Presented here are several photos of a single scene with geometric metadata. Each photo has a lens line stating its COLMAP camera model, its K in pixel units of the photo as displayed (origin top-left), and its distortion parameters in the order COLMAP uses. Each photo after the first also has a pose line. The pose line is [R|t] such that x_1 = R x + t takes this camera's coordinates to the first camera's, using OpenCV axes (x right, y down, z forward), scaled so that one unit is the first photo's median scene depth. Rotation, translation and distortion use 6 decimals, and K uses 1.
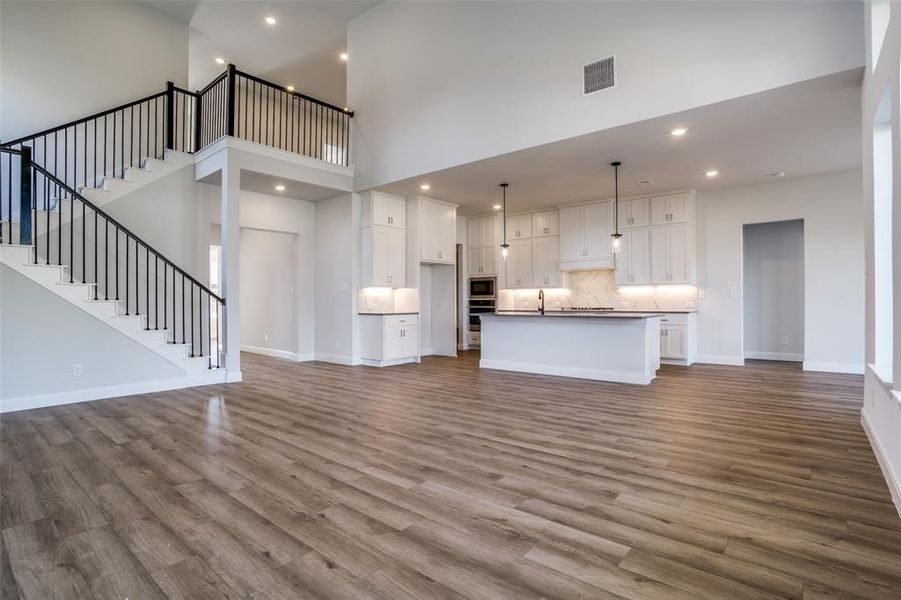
lens RADIAL K [[440.6, 0, 453.4], [0, 440.6, 296.4], [0, 0, 1]] dist [-0.069122, 0.025498]
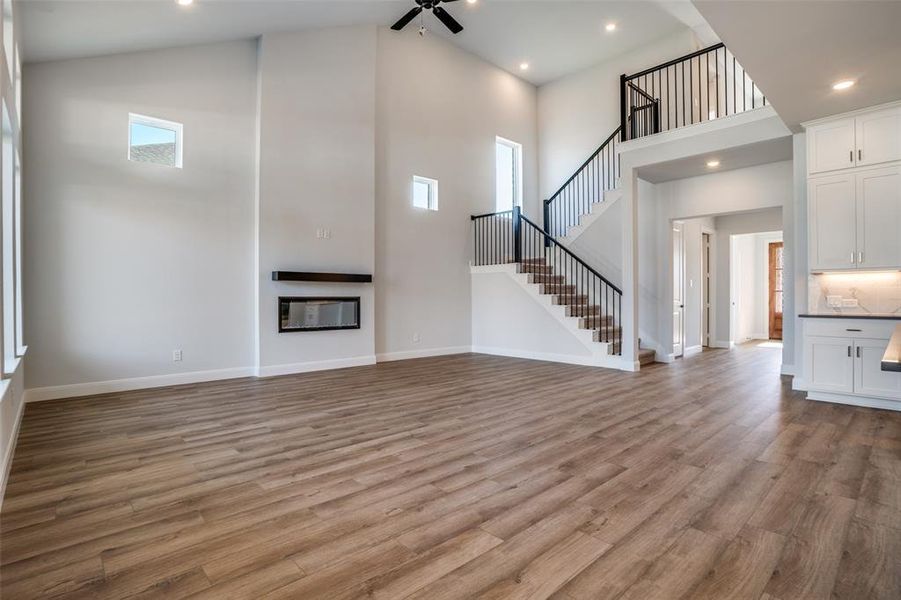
lens RADIAL K [[453.8, 0, 430.4], [0, 453.8, 298.7], [0, 0, 1]] dist [-0.020327, 0.017115]
pose [[-0.164717, 0.009118, -0.986299, 1.177589], [0.019067, 0.999800, 0.006058, 0.013433], [0.986157, -0.017808, -0.164858, 1.319380]]
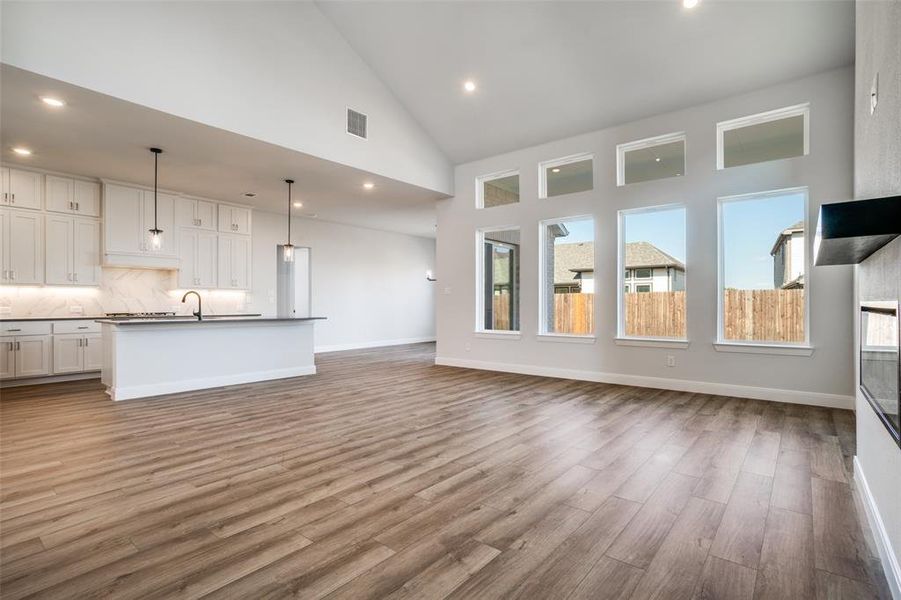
lens RADIAL K [[443.2, 0, 452.8], [0, 443.2, 304.8], [0, 0, 1]] dist [-0.043292, 0.025931]
pose [[-0.006798, 0.004556, 0.999967, -1.398108], [-0.011197, 0.999927, -0.004632, 0.020472], [-0.999914, -0.011229, -0.006747, 1.088246]]
